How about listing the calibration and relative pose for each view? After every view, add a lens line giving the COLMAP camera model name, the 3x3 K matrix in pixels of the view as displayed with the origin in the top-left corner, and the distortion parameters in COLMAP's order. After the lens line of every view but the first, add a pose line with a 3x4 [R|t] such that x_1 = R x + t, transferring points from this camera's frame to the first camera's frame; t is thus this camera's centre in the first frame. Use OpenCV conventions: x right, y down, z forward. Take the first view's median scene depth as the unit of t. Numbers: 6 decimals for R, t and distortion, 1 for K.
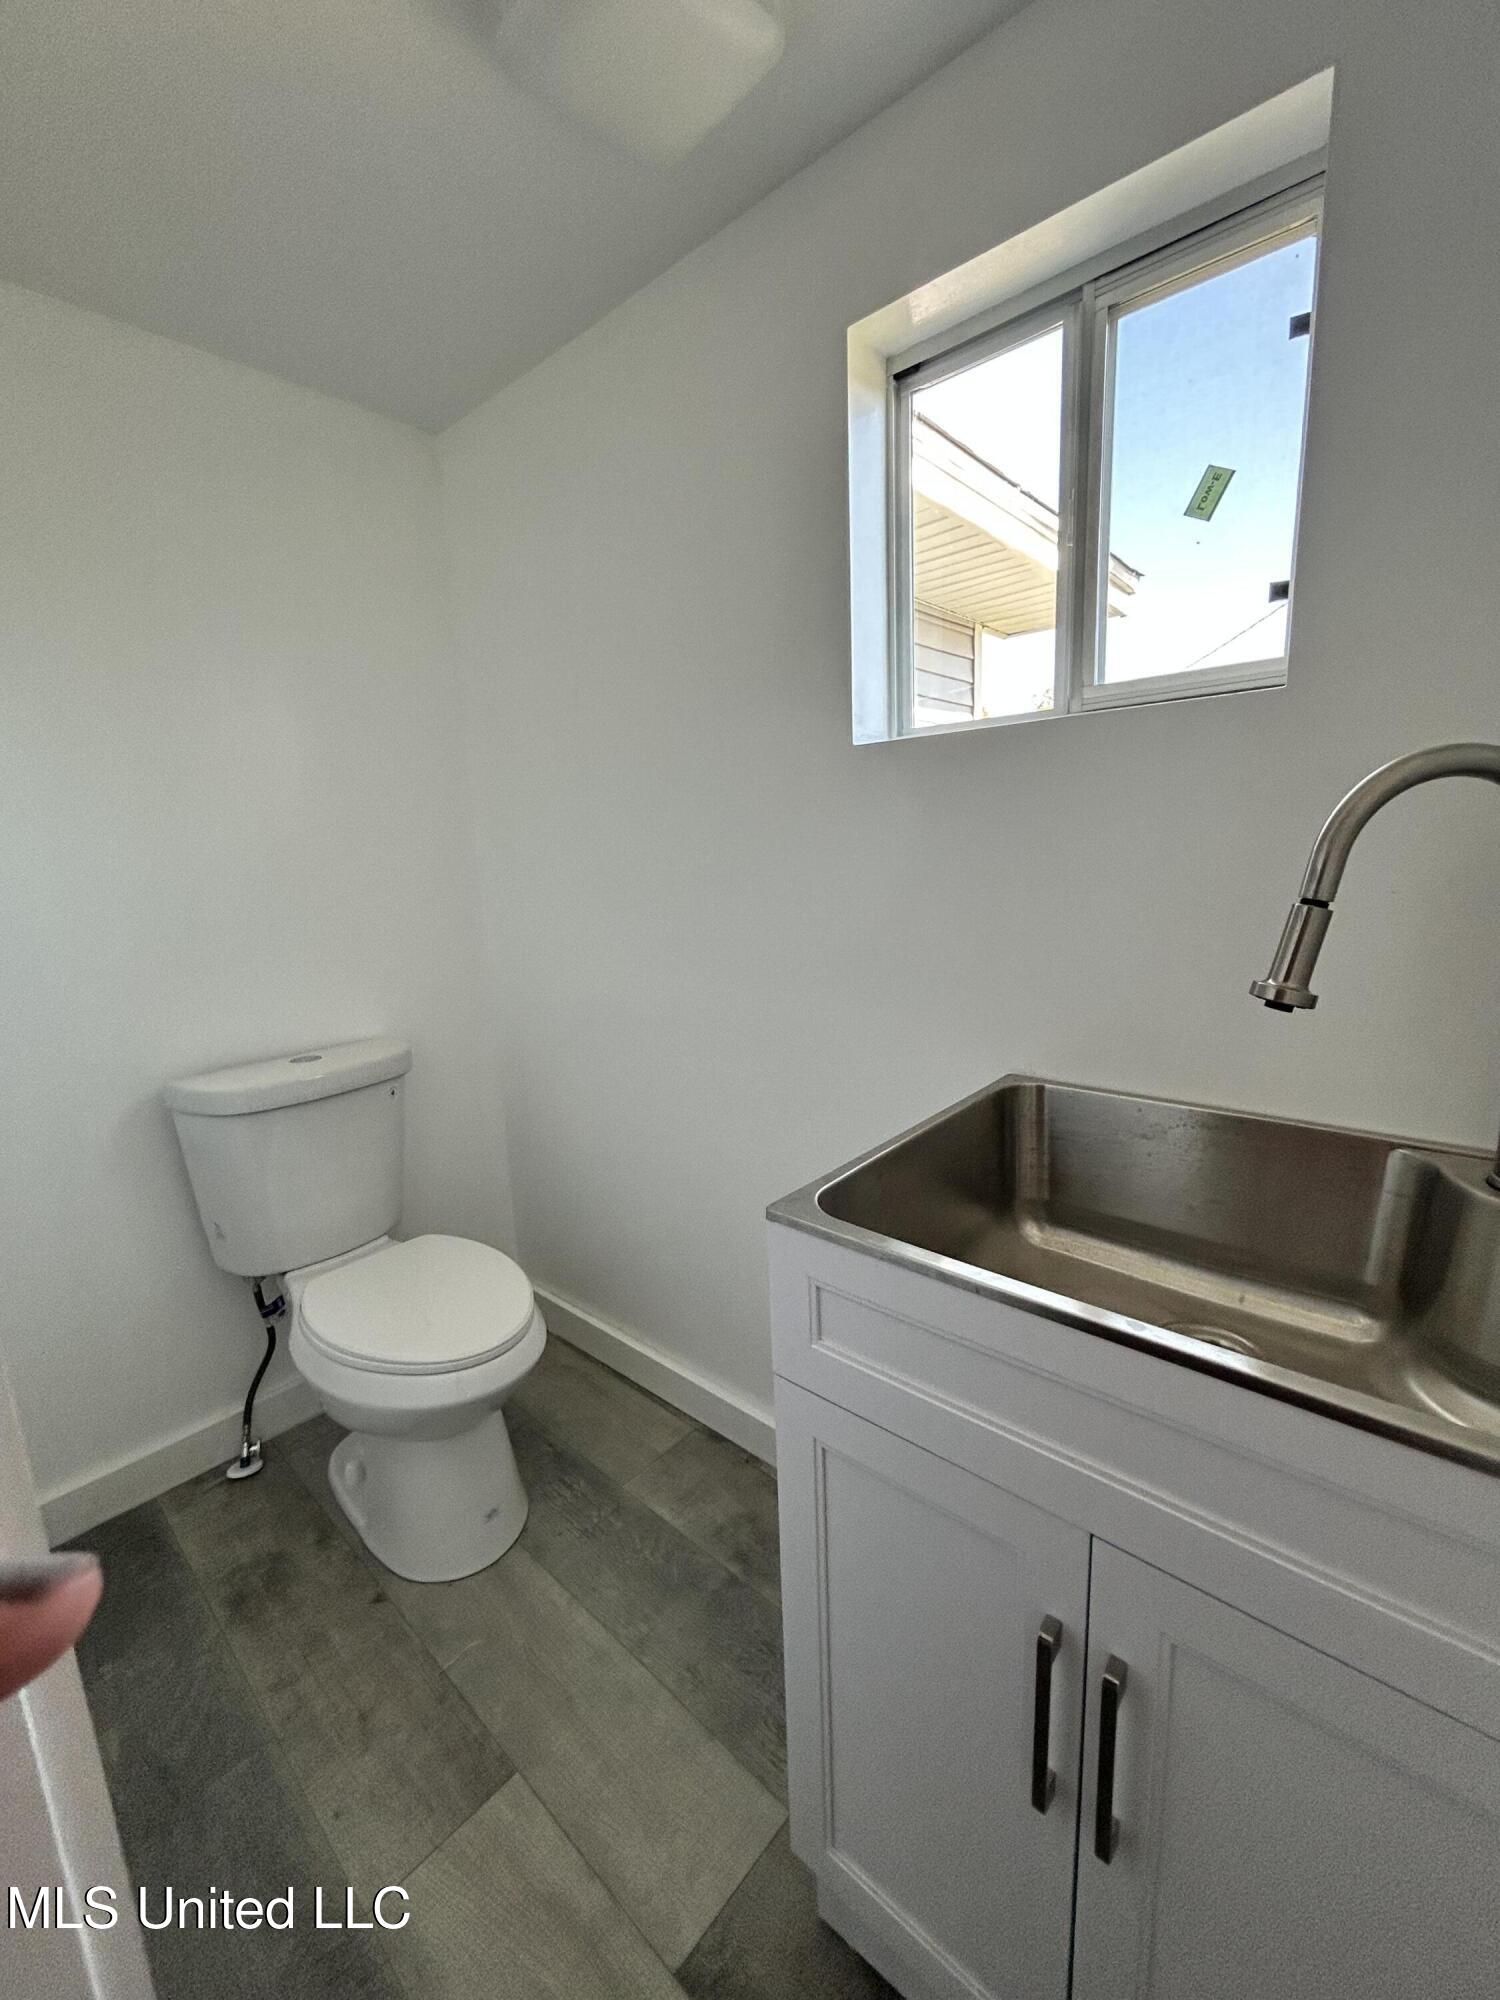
lens RADIAL K [[815.4, 0, 738.5], [0, 815.4, 1001.4], [0, 0, 1]] dist [0.003959, 0.000174]
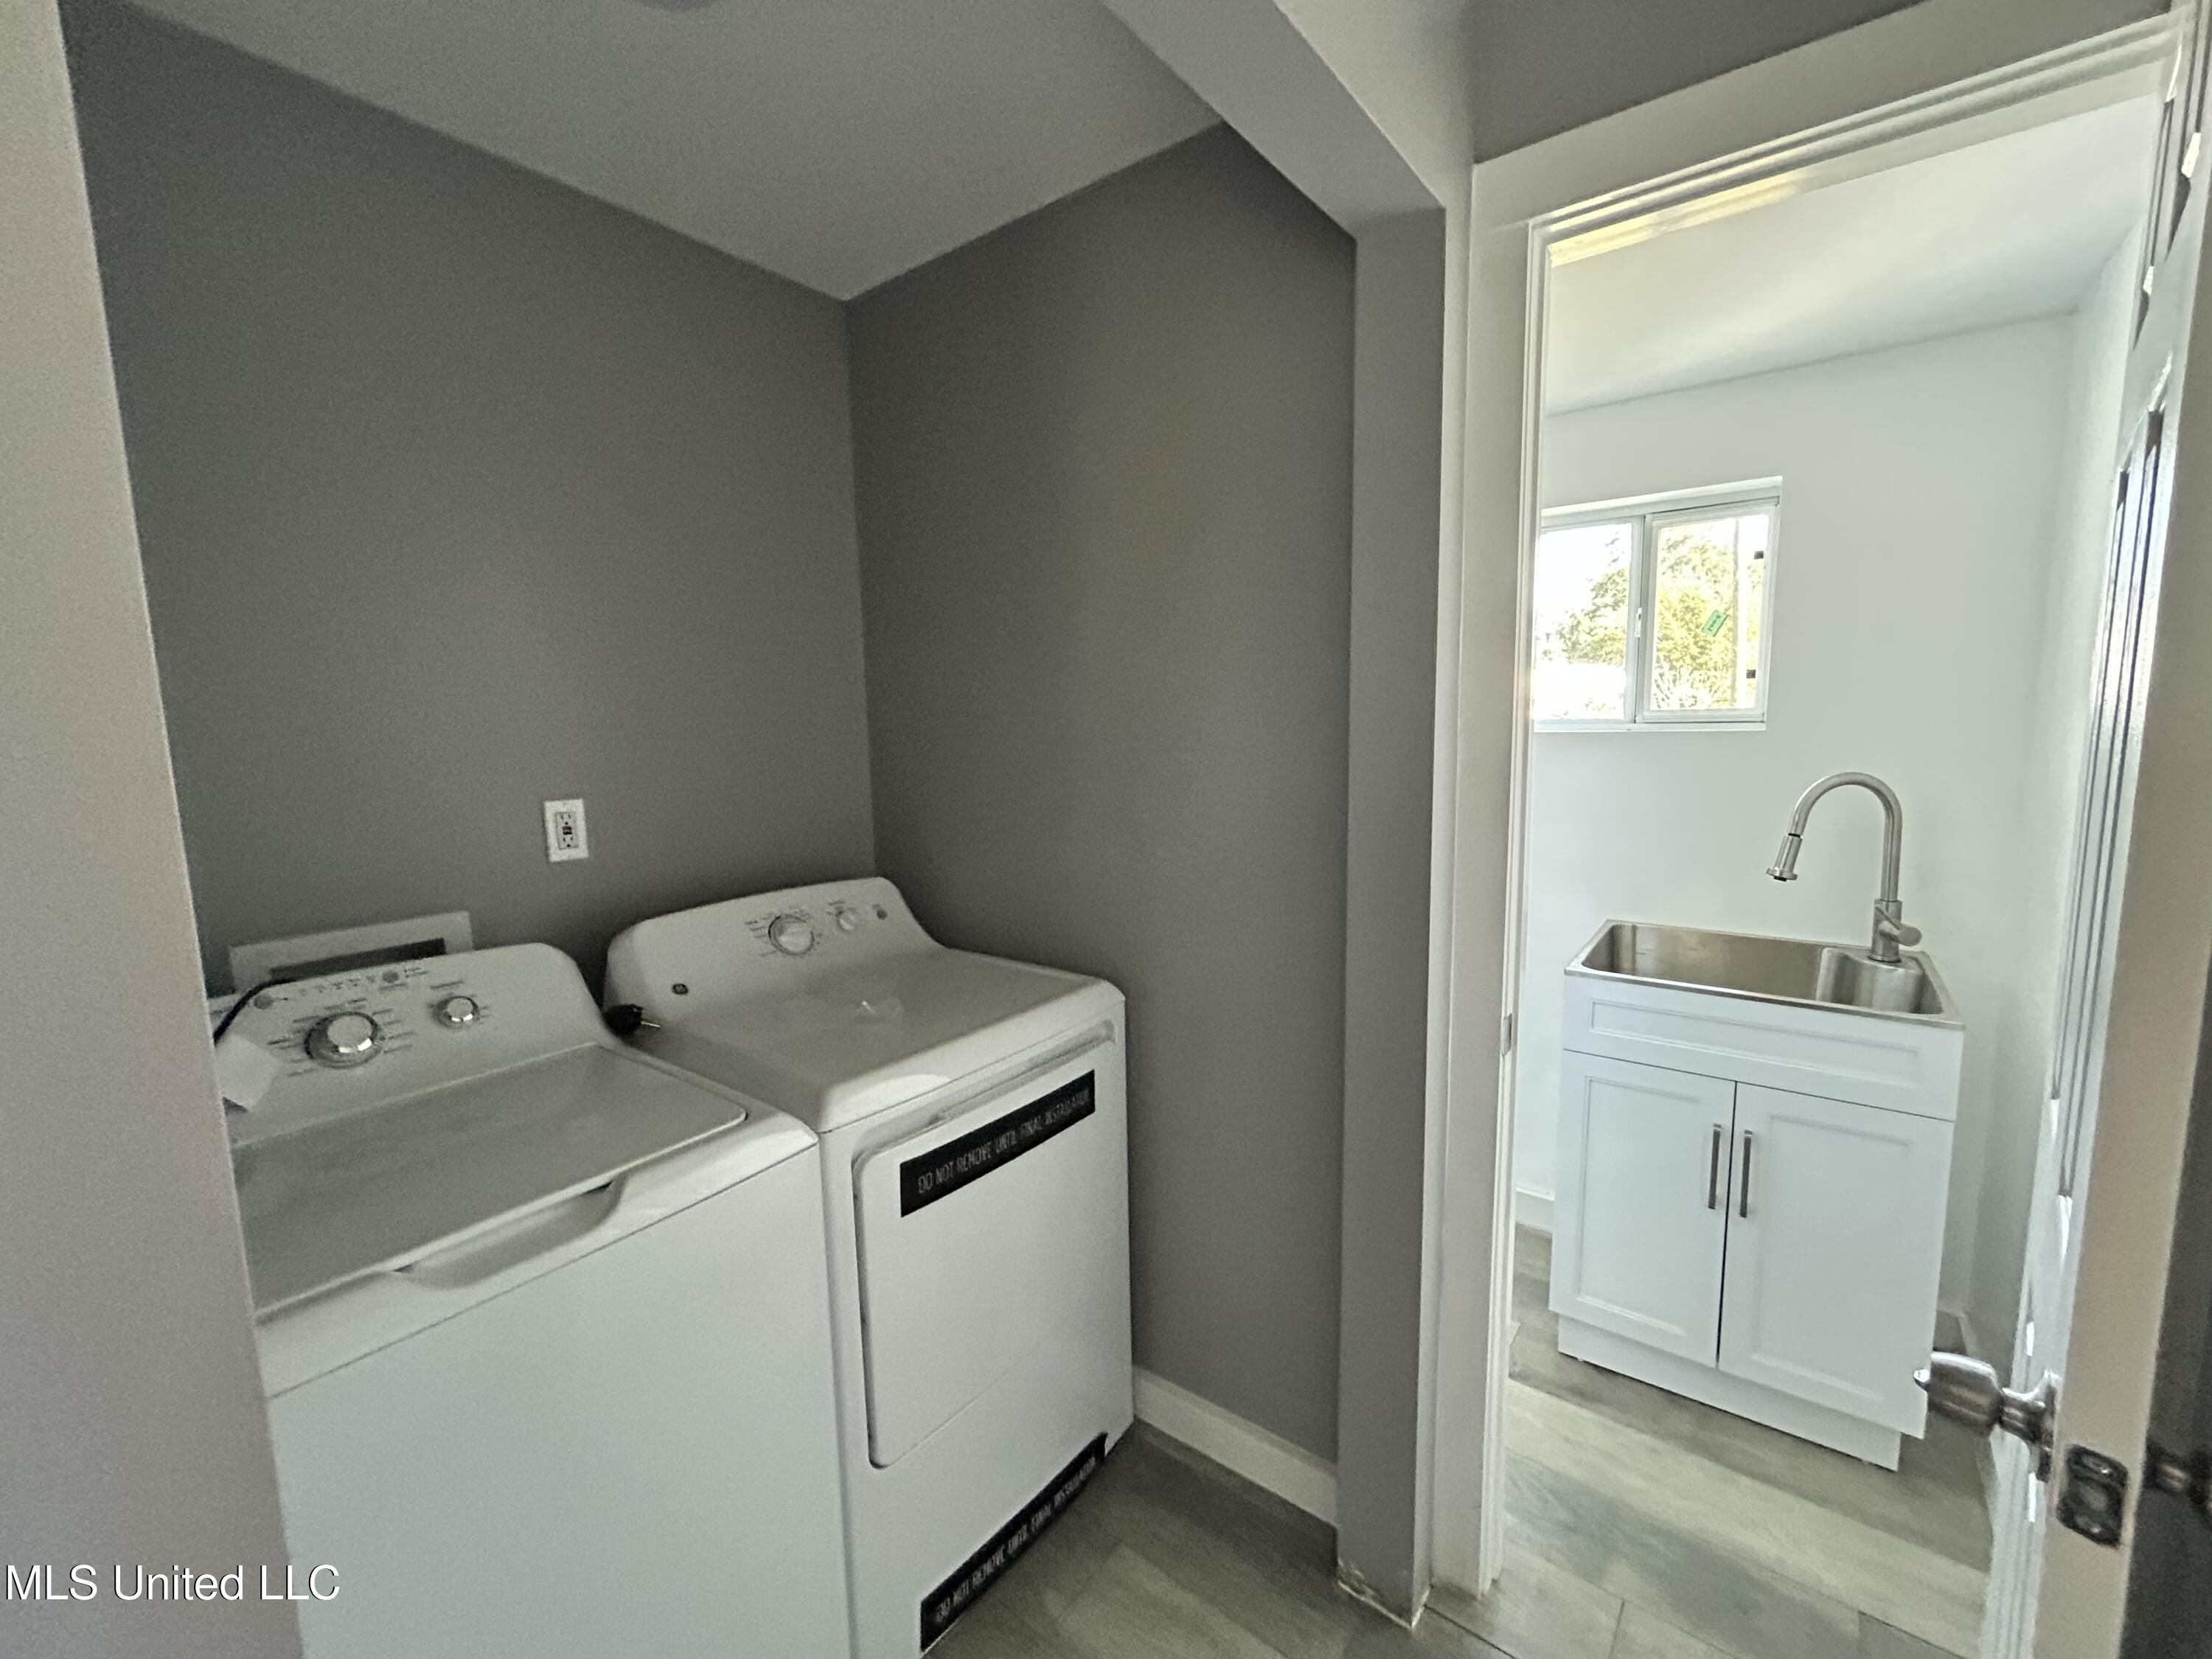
lens RADIAL K [[901.8, 0, 1120.7], [0, 901.8, 826.5], [0, 0, 1]] dist [0.003959, 0.000174]
pose [[0.996877, 0.007833, 0.078585, -1.403604], [-0.002386, 0.997602, -0.069169, 0.038932], [-0.078939, 0.068766, 0.994505, -1.408175]]
